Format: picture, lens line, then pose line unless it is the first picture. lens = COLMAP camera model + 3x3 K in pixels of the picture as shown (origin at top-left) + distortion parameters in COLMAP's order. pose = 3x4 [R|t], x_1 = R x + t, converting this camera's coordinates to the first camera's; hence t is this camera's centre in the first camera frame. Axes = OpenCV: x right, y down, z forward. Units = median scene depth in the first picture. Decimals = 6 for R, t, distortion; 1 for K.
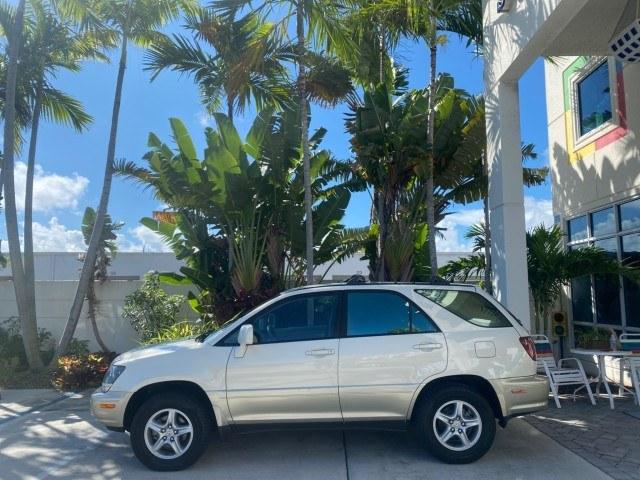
lens RADIAL K [[490.3, 0, 314.6], [0, 490.3, 239.9], [0, 0, 1]] dist [0.006985, -0.003779]
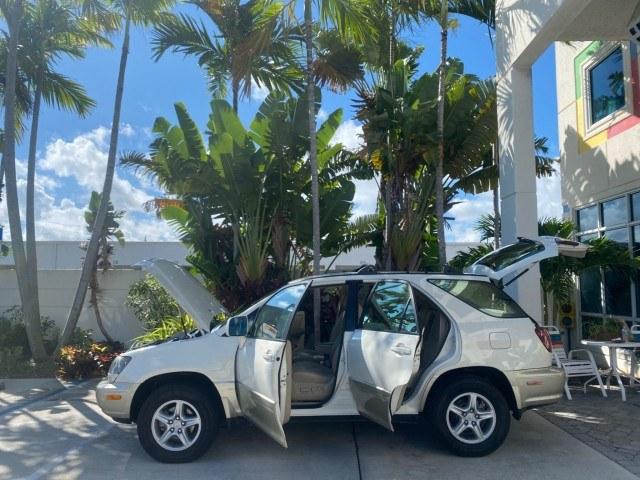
lens RADIAL K [[490.3, 0, 315.9], [0, 490.3, 240.6], [0, 0, 1]] dist [0.006985, -0.003779]
pose [[0.999993, 0.003461, -0.001386, -0.010508], [-0.003432, 0.999779, 0.020731, 0.003576], [0.001457, -0.020727, 0.999784, 0.017659]]
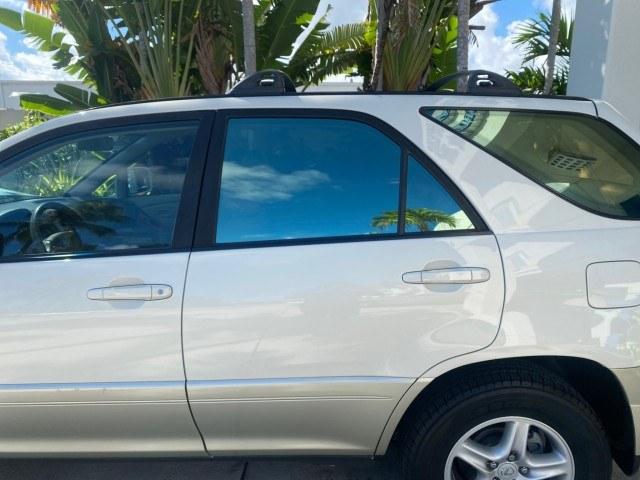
lens RADIAL K [[509.7, 0, 319.4], [0, 509.7, 239.7], [0, 0, 1]] dist [-0.006218, 0.001996]
pose [[0.999956, 0.004938, -0.007955, 0.086533], [-0.002258, 0.951725, 0.306943, 0.051101], [0.009087, -0.306912, 0.951695, 0.399180]]
